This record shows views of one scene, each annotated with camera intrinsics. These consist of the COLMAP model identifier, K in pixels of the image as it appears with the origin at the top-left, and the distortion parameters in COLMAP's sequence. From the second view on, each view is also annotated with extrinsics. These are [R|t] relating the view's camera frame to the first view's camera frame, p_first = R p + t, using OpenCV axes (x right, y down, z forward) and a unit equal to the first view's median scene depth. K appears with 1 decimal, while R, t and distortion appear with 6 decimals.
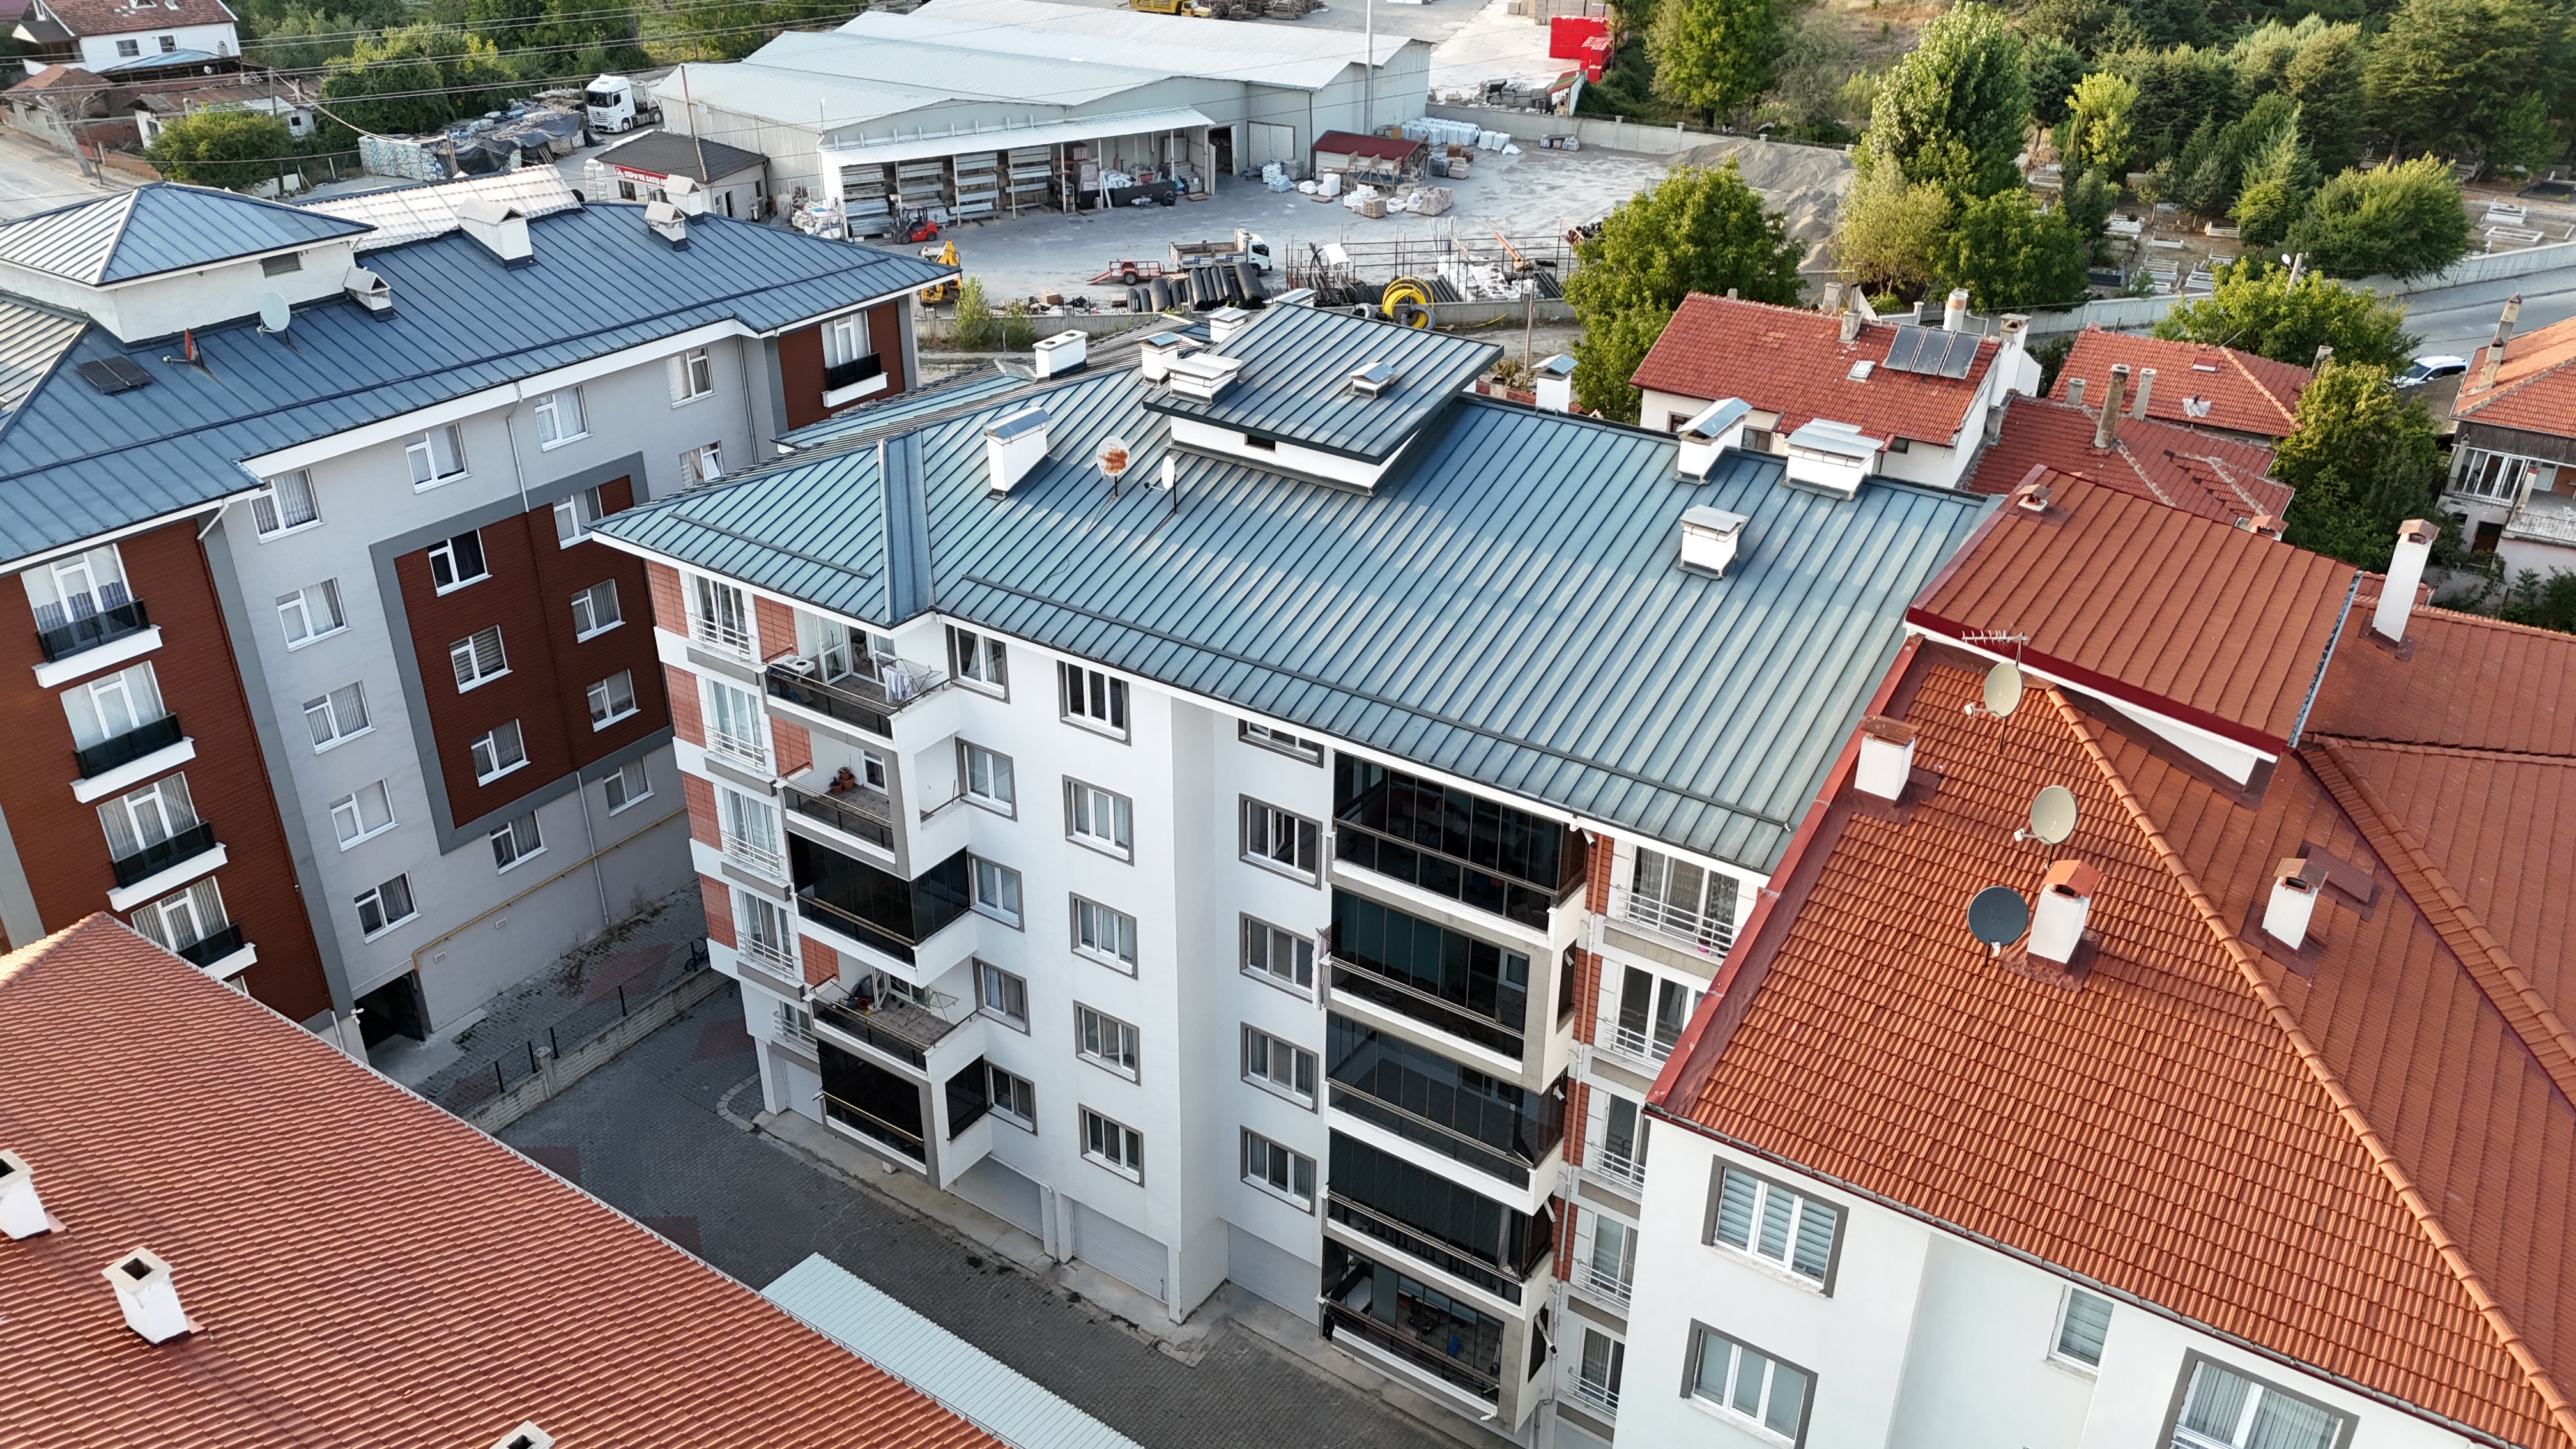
lens RADIAL K [[1894.6, 0, 1293.0], [0, 1894.6, 717.6], [0, 0, 1]] dist [0.075996, -0.069806]
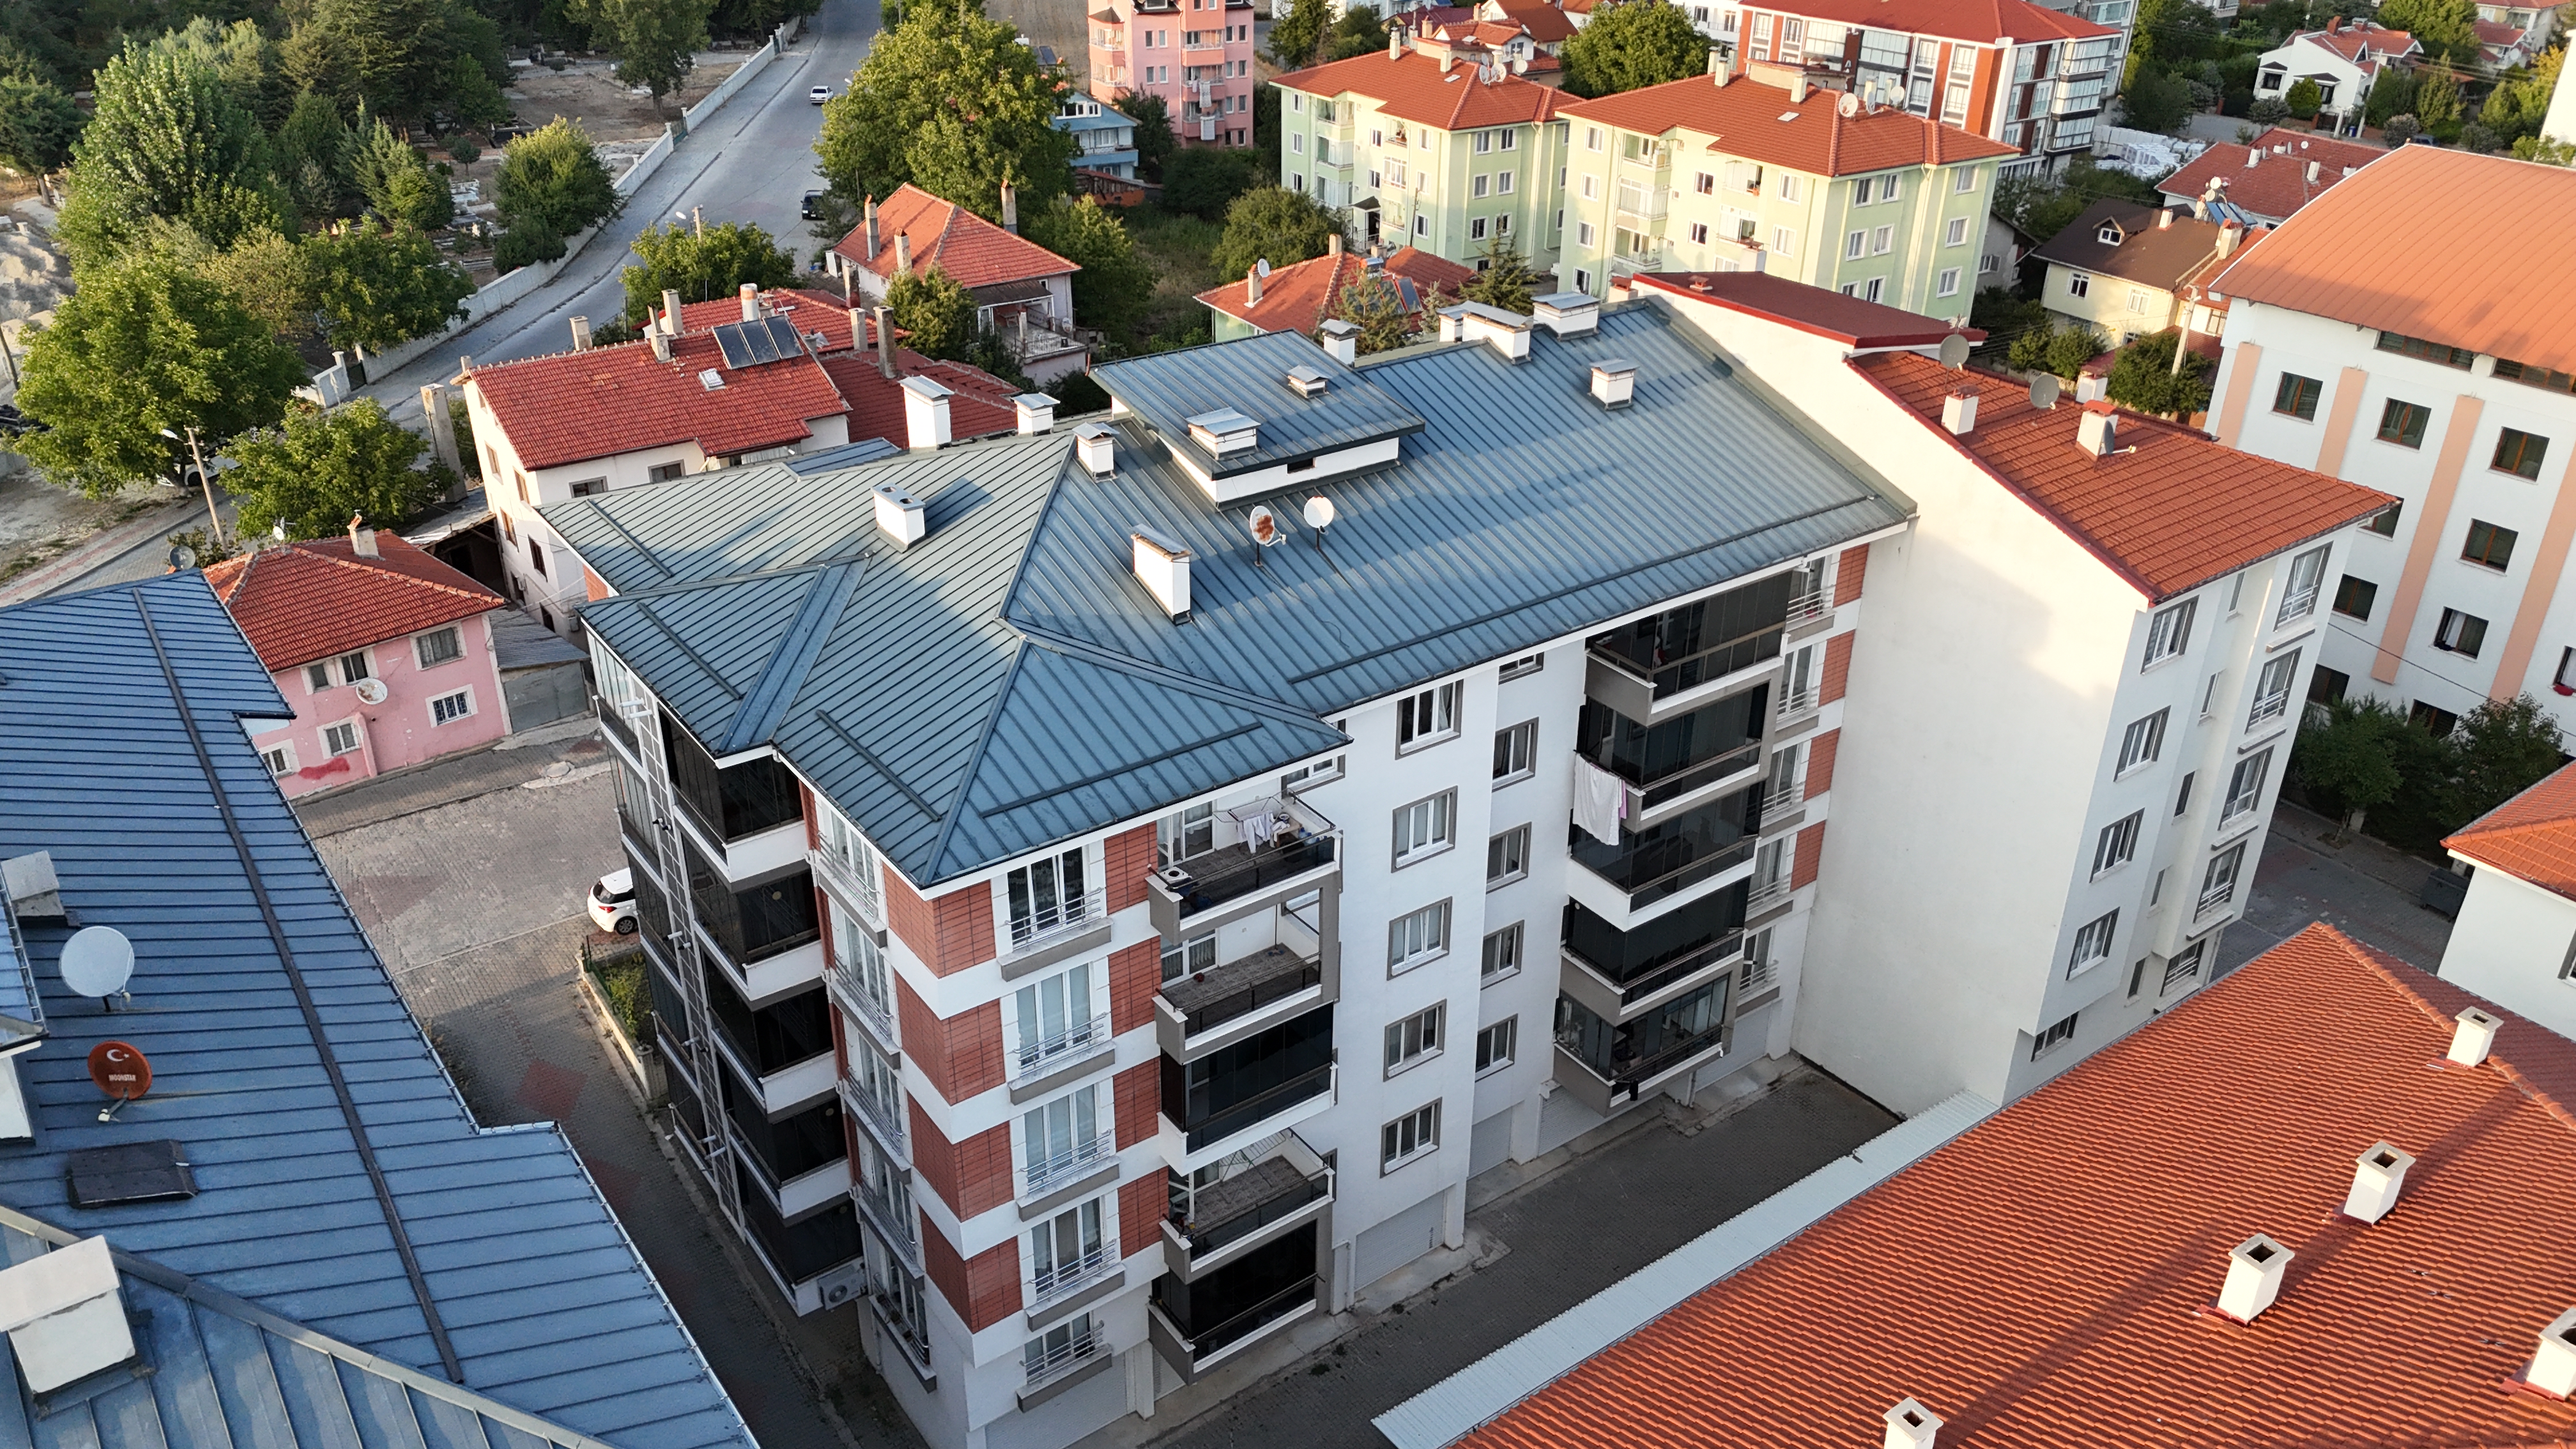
lens RADIAL K [[1894.6, 0, 1291.6], [0, 1894.6, 720.1], [0, 0, 1]] dist [0.075996, -0.069806]
pose [[0.347255, -0.441455, 0.827364, -0.431402], [0.431348, 0.858586, 0.277073, -0.142994], [-0.832679, 0.260667, 0.488569, 0.233021]]
